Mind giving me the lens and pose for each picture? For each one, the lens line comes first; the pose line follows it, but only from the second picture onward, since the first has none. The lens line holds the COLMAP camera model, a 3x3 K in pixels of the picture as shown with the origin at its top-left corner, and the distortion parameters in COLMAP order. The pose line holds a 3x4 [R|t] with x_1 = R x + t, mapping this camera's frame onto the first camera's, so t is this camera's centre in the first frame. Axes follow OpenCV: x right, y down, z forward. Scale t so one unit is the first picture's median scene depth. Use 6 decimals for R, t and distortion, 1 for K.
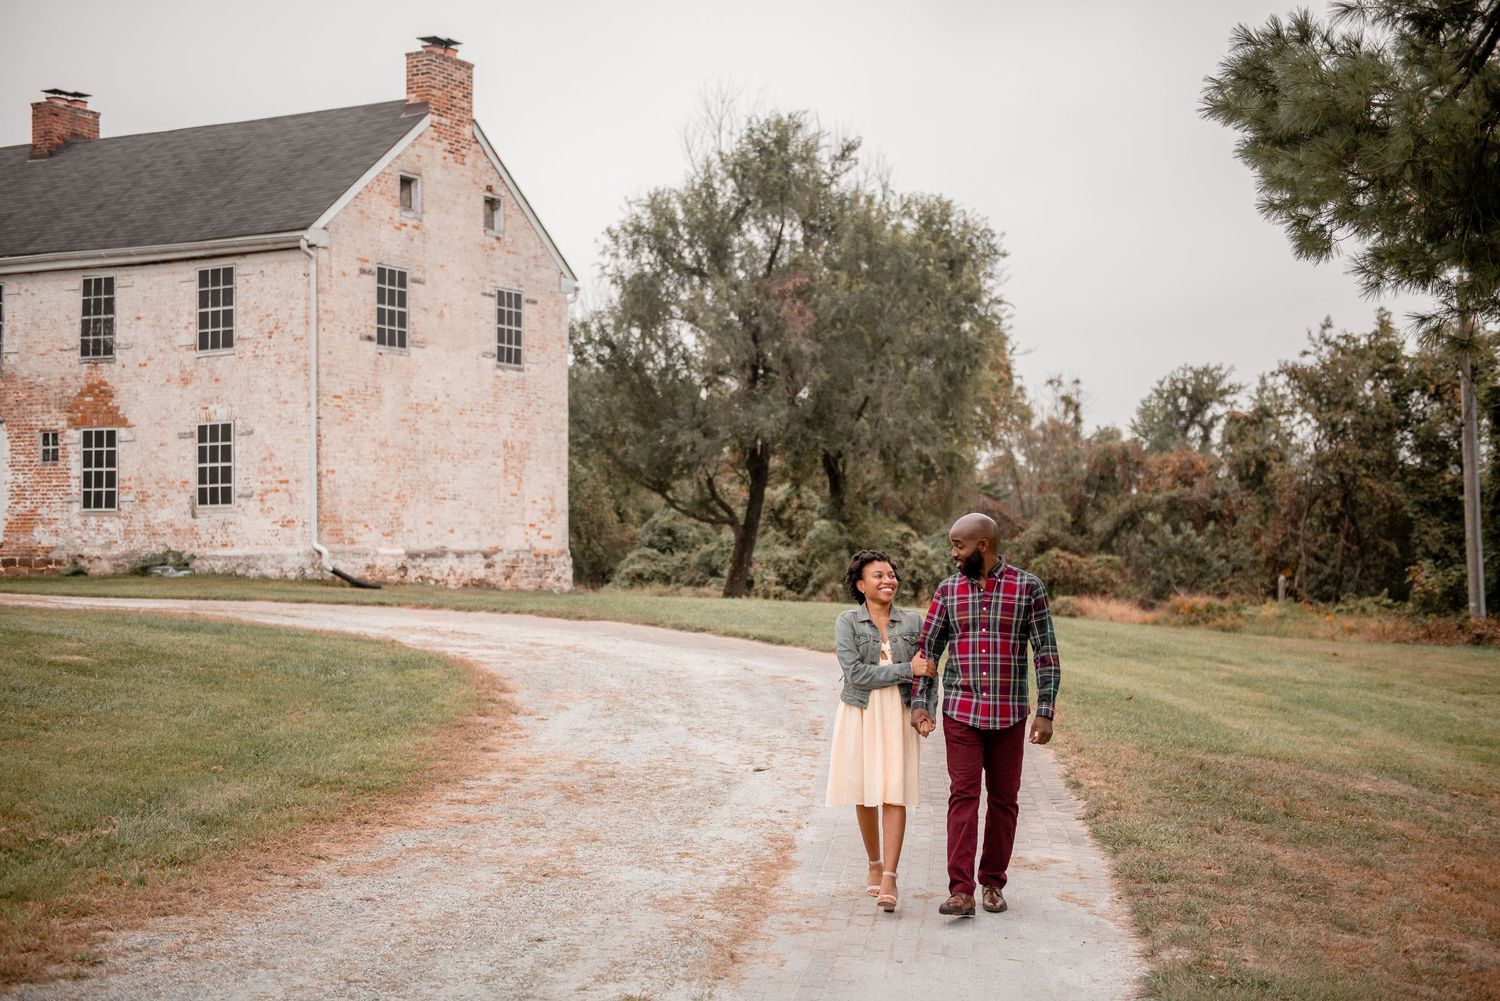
lens RADIAL K [[2065.4, 0, 751.7], [0, 2065.4, 496.7], [0, 0, 1]] dist [0.110652, 0.000000]
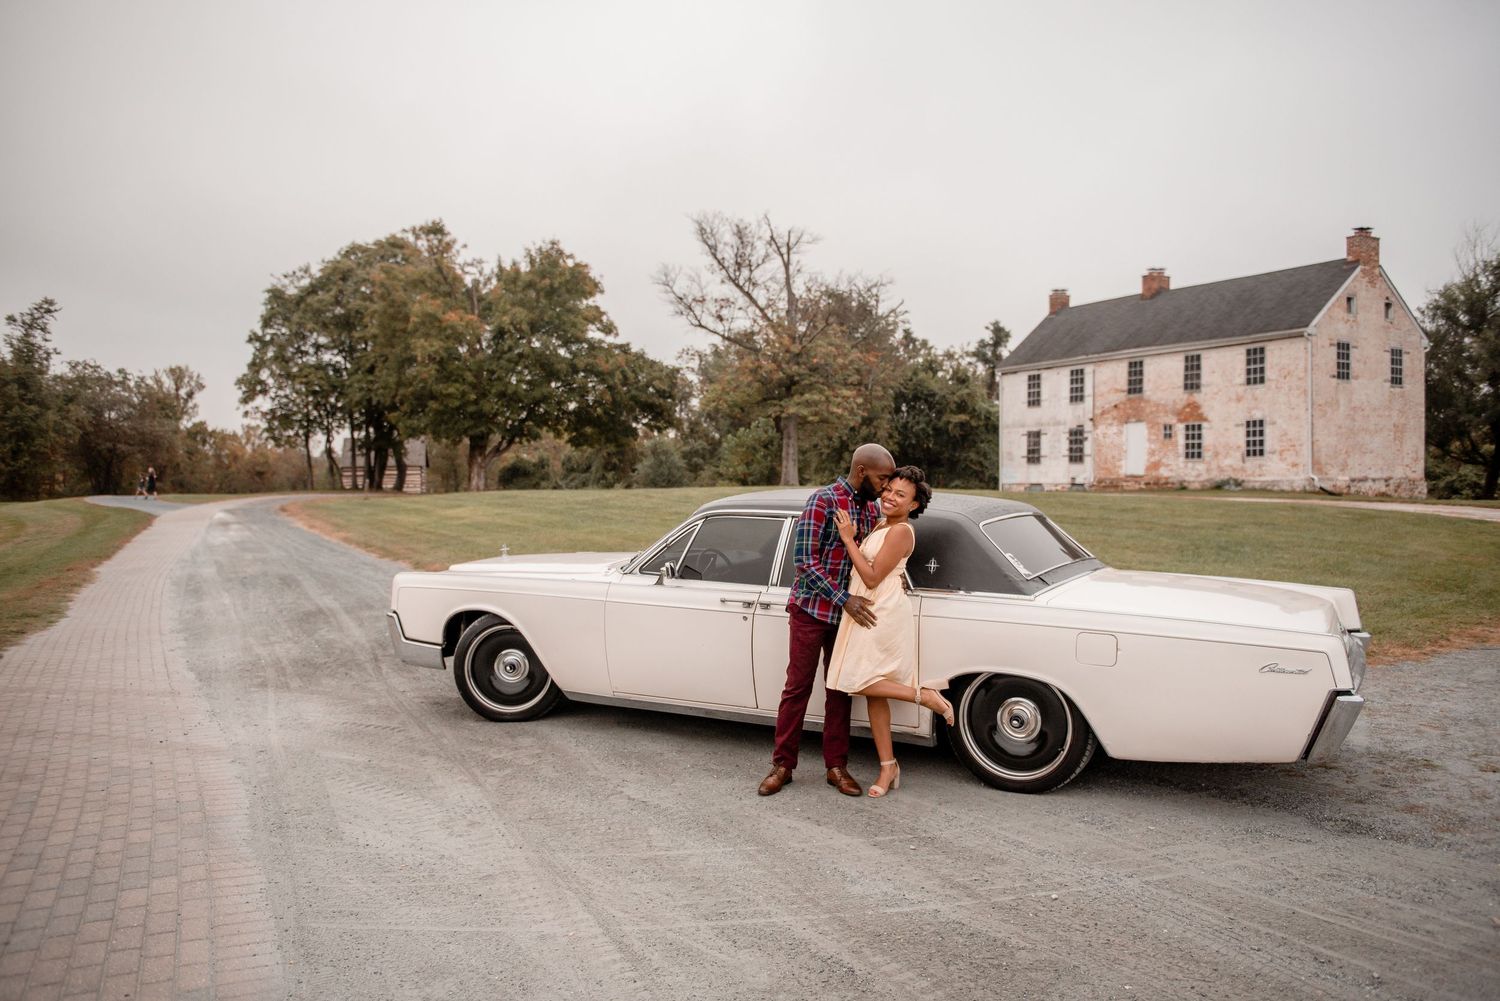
lens RADIAL K [[1111.3, 0, 745.3], [0, 1111.3, 494.5], [0, 0, 1]] dist [-0.043787, -0.006028]
pose [[0.855698, 0.004547, -0.517456, -0.114978], [0.014769, 0.999339, 0.033204, -0.002759], [0.517265, -0.036055, 0.855065, -0.245090]]
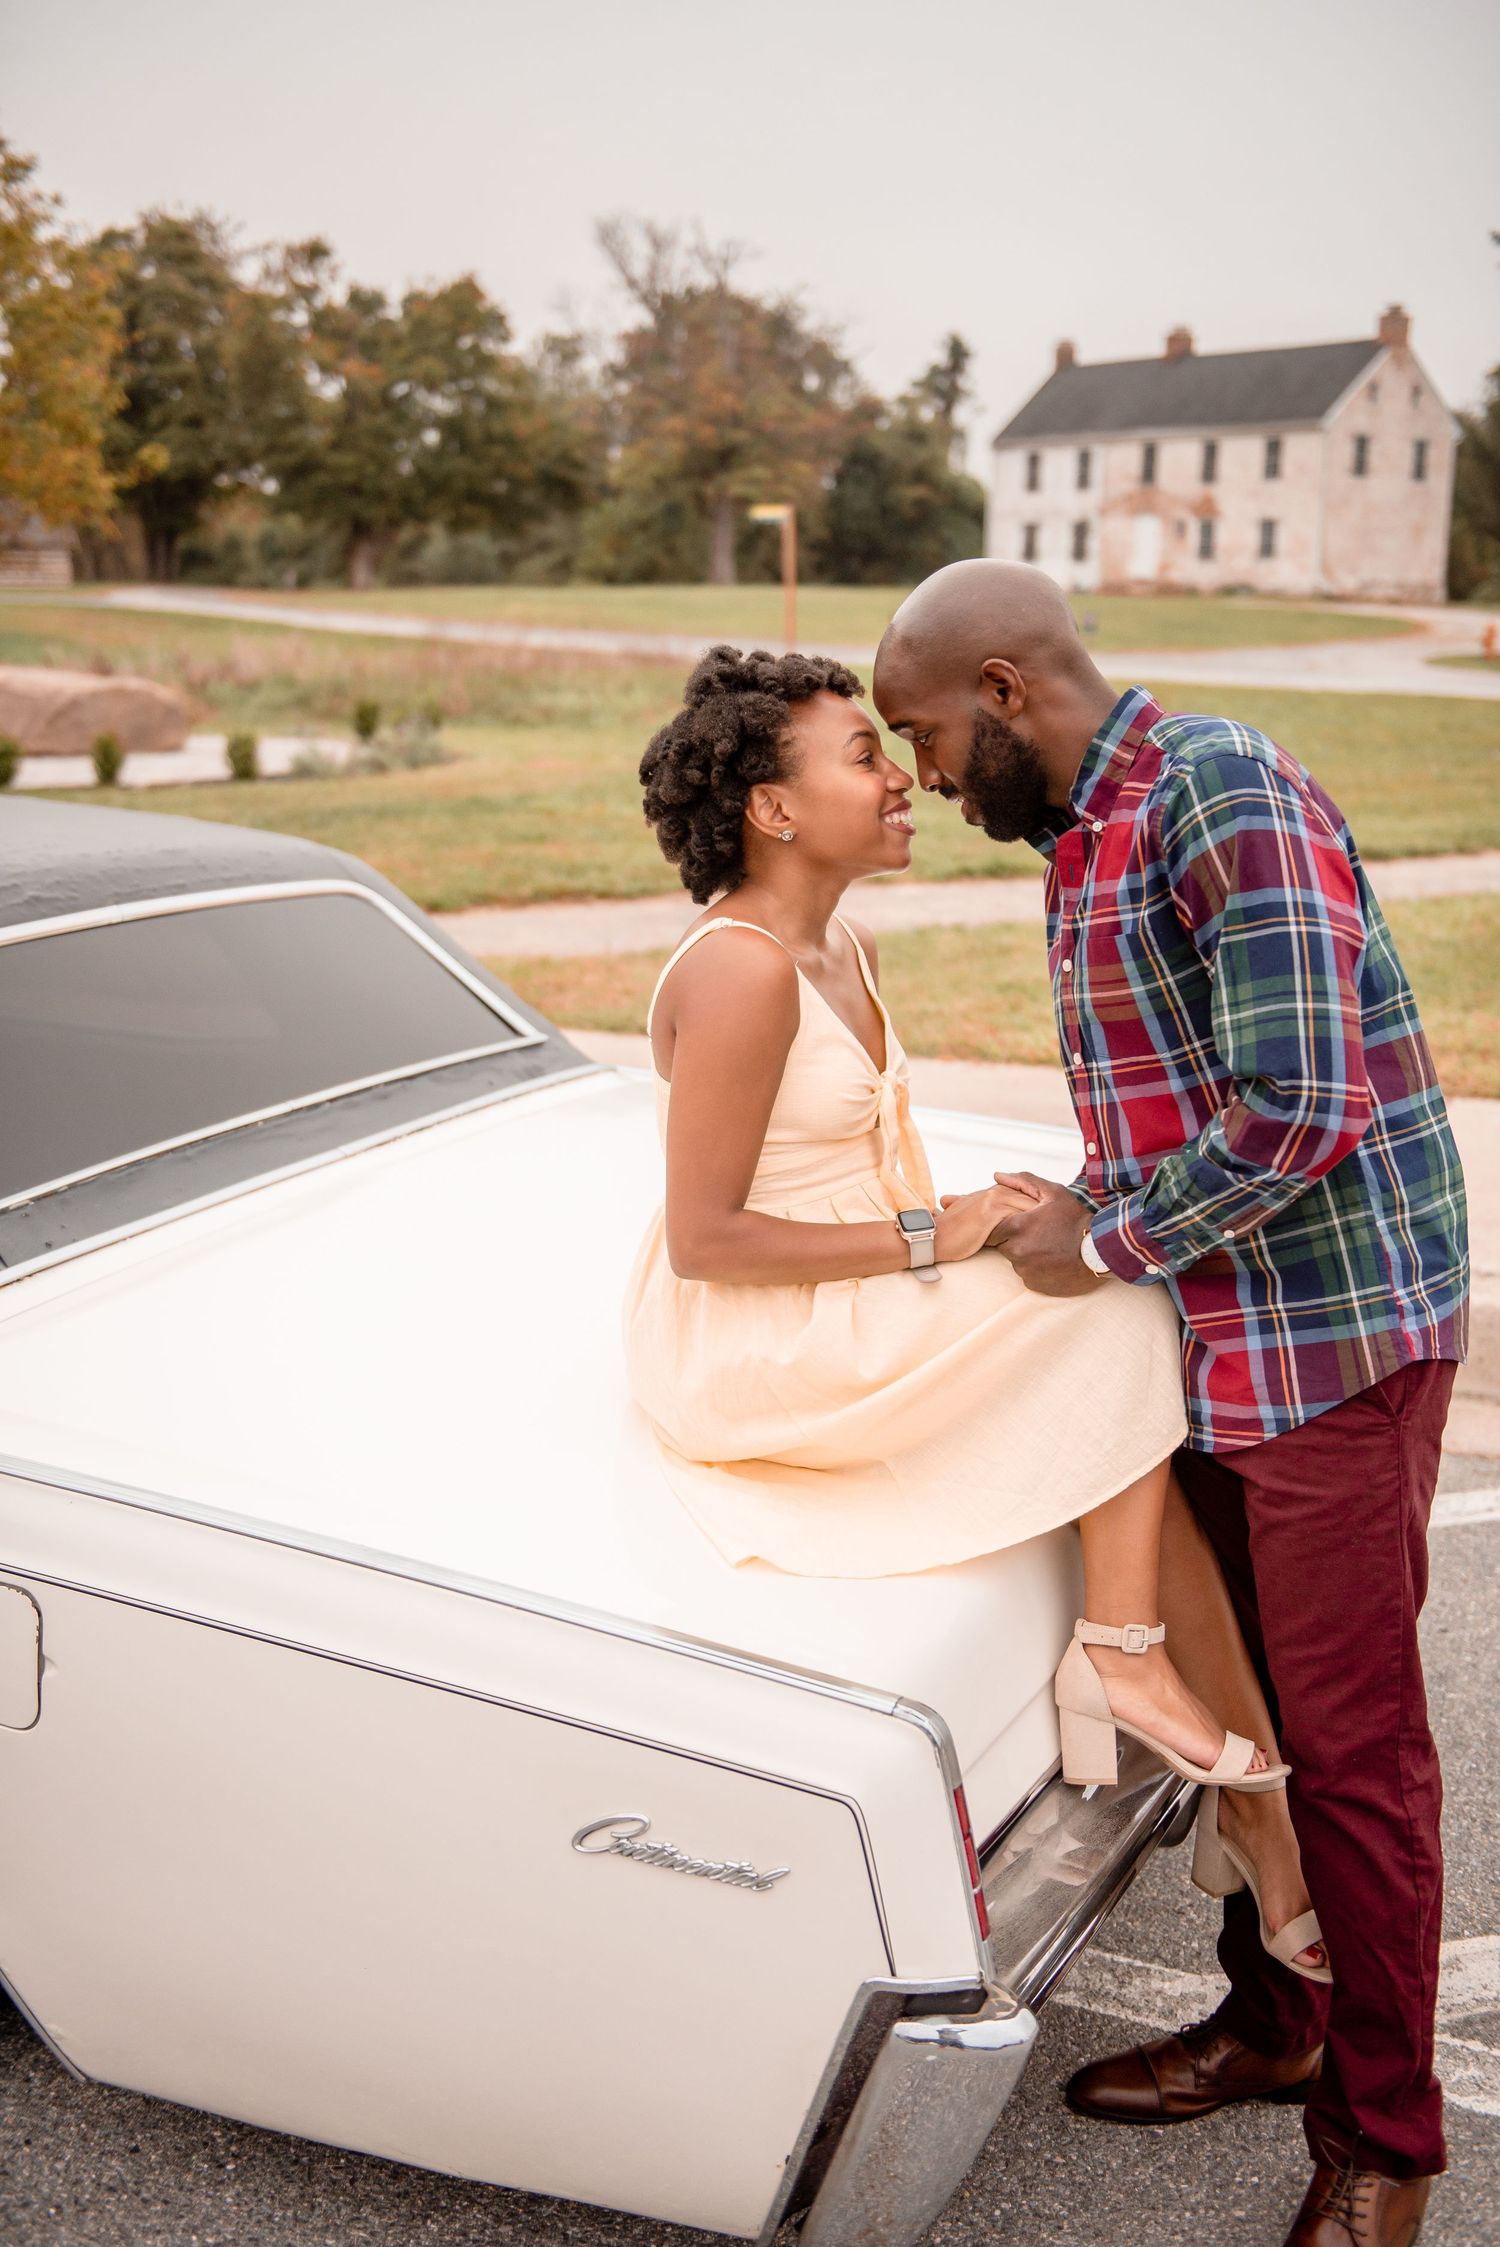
lens RADIAL K [[2337.7, 0, 743.2], [0, 2337.7, 1125.6], [0, 0, 1]] dist [0.046137, 0.000000]
pose [[0.932000, 0.089727, -0.351177, 0.121579], [0.000601, 0.968491, 0.249049, -0.030623], [0.362458, -0.232324, 0.902579, -1.367074]]
